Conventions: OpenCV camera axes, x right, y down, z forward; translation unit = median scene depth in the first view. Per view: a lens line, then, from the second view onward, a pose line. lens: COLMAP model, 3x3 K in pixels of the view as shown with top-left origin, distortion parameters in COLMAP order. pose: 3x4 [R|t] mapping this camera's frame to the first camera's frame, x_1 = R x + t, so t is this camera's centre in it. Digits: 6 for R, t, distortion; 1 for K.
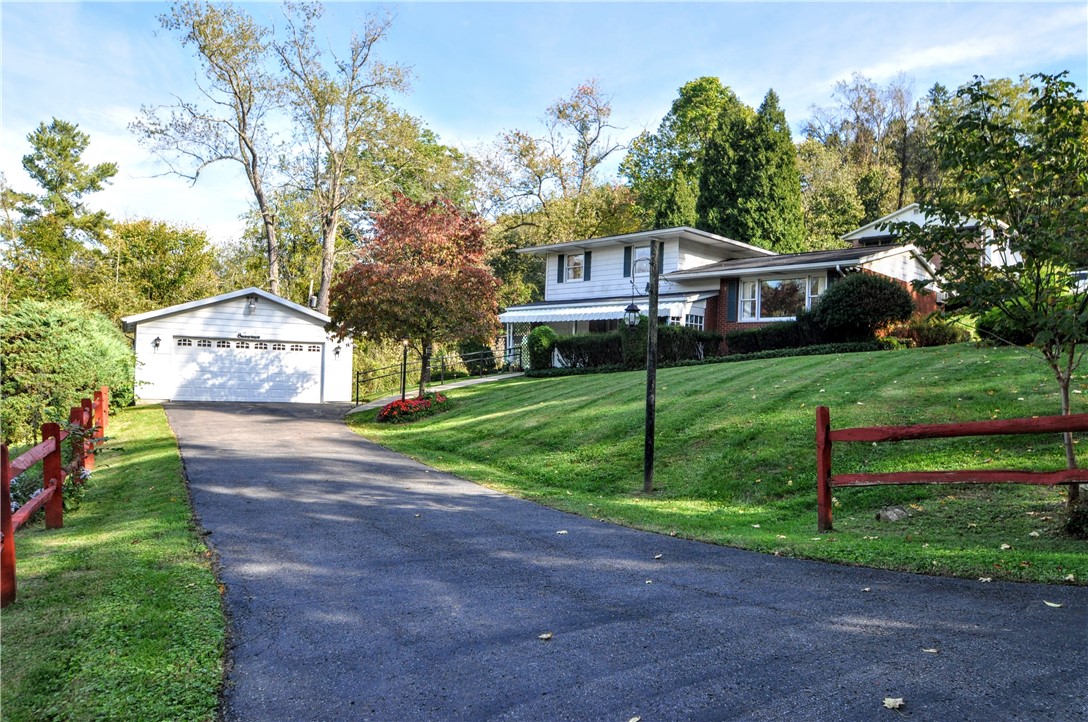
lens RADIAL K [[753.4, 0, 544.8], [0, 753.4, 361.5], [0, 0, 1]] dist [-0.010002, -0.005289]
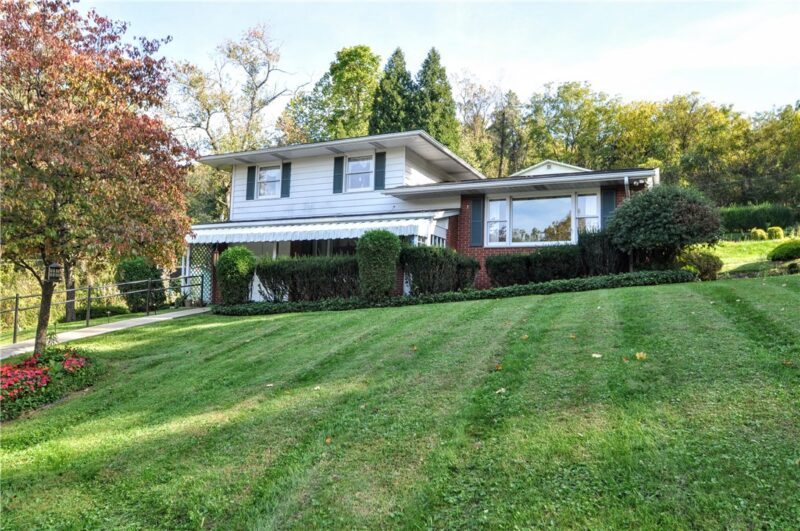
lens RADIAL K [[598.5, 0, 398.7], [0, 598.5, 266.6], [0, 0, 1]] dist [-0.022413, -0.004676]
pose [[0.946335, 0.019314, 0.322610, -0.036222], [-0.003893, 0.998821, -0.048380, 0.001098], [-0.323164, 0.044528, 0.945295, 0.326516]]
